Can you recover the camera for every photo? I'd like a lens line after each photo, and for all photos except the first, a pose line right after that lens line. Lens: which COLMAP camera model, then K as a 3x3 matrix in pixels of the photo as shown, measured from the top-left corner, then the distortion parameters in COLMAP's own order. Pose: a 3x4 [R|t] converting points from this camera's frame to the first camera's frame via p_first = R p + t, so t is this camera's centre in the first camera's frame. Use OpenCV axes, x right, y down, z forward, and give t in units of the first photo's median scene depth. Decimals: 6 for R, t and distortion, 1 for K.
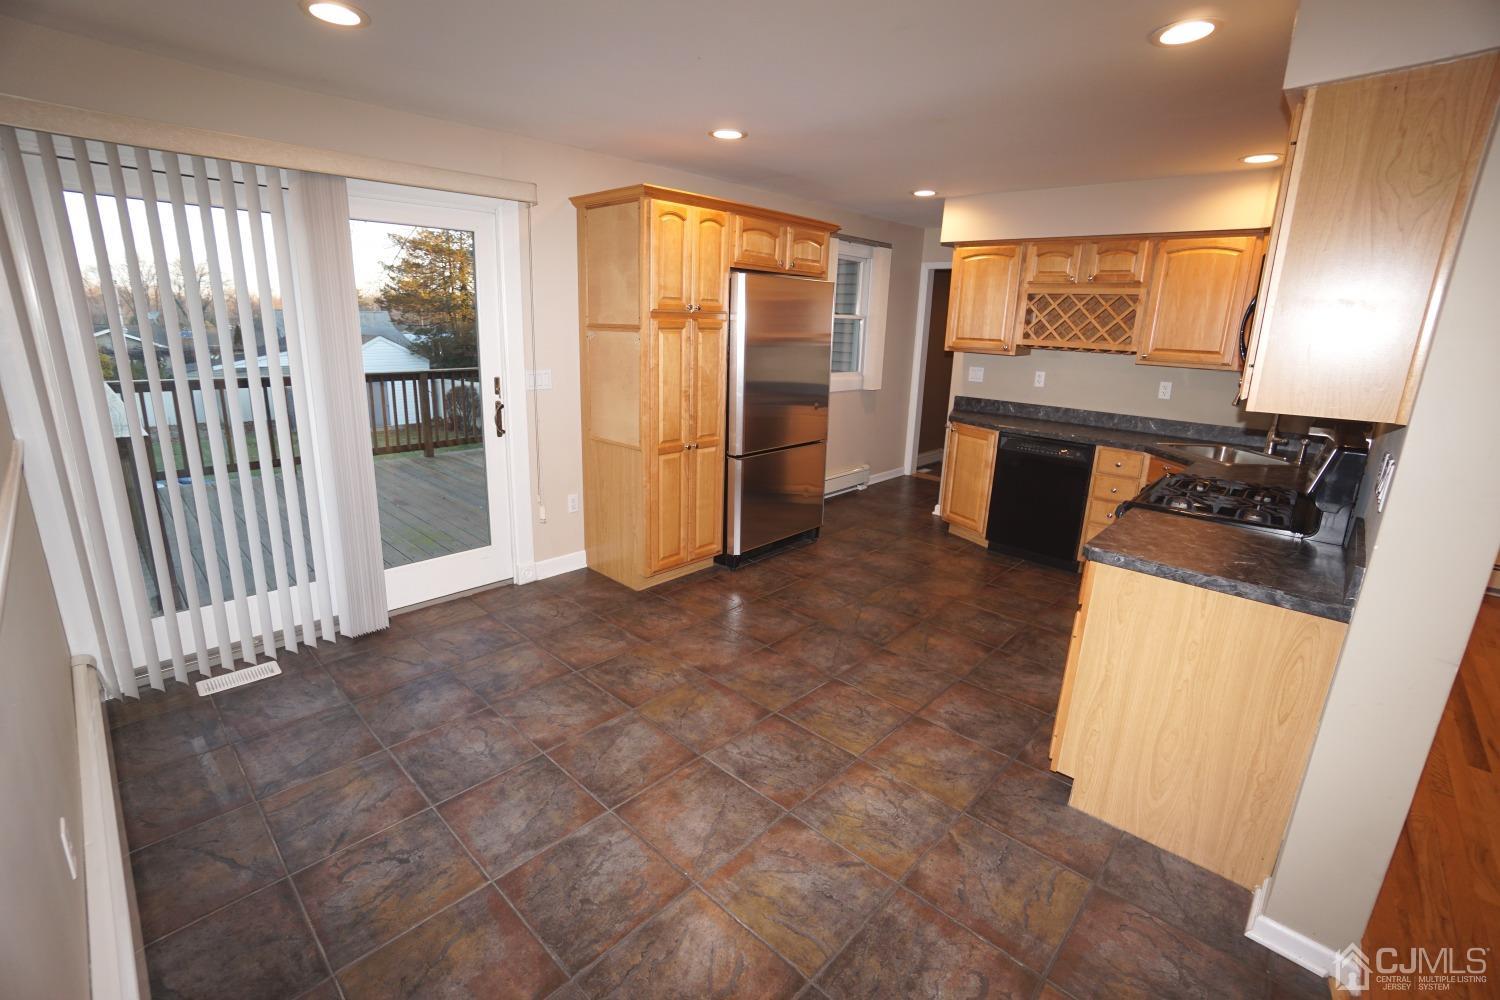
lens RADIAL K [[650.8, 0, 747.7], [0, 650.8, 494.9], [0, 0, 1]] dist [-0.030594, 0.000379]
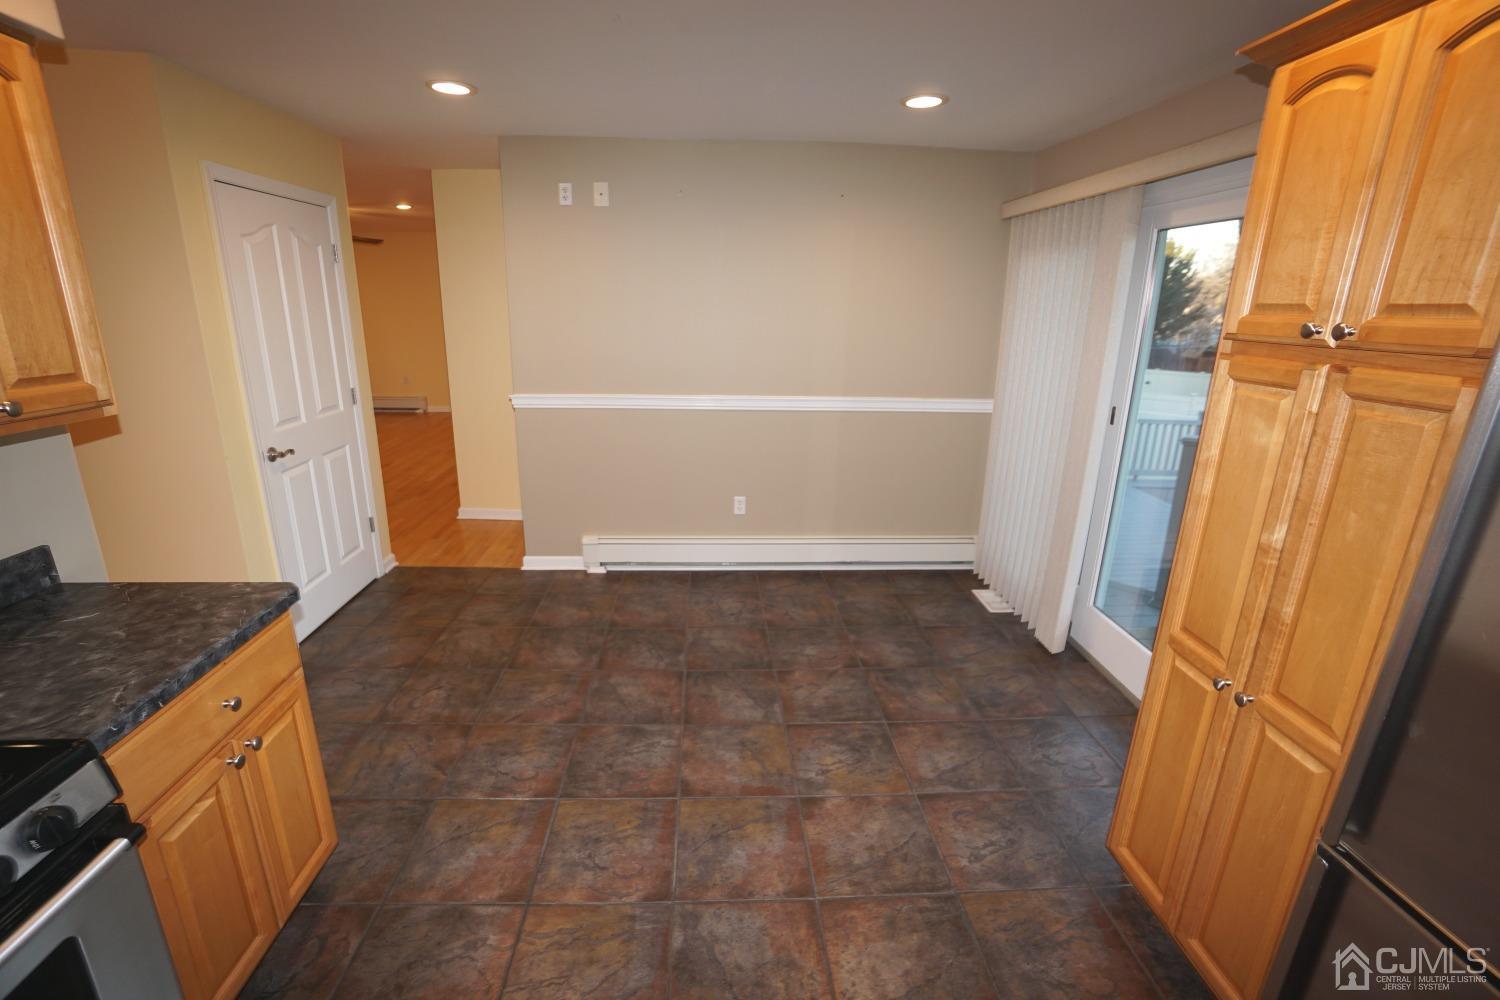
lens RADIAL K [[650.8, 0, 745.4], [0, 650.8, 495.7], [0, 0, 1]] dist [-0.030594, 0.000379]
pose [[-0.684093, 0.170435, -0.709203, 0.557833], [-0.223384, 0.876639, 0.426149, -0.424991], [0.694346, 0.449950, -0.561630, 1.476594]]
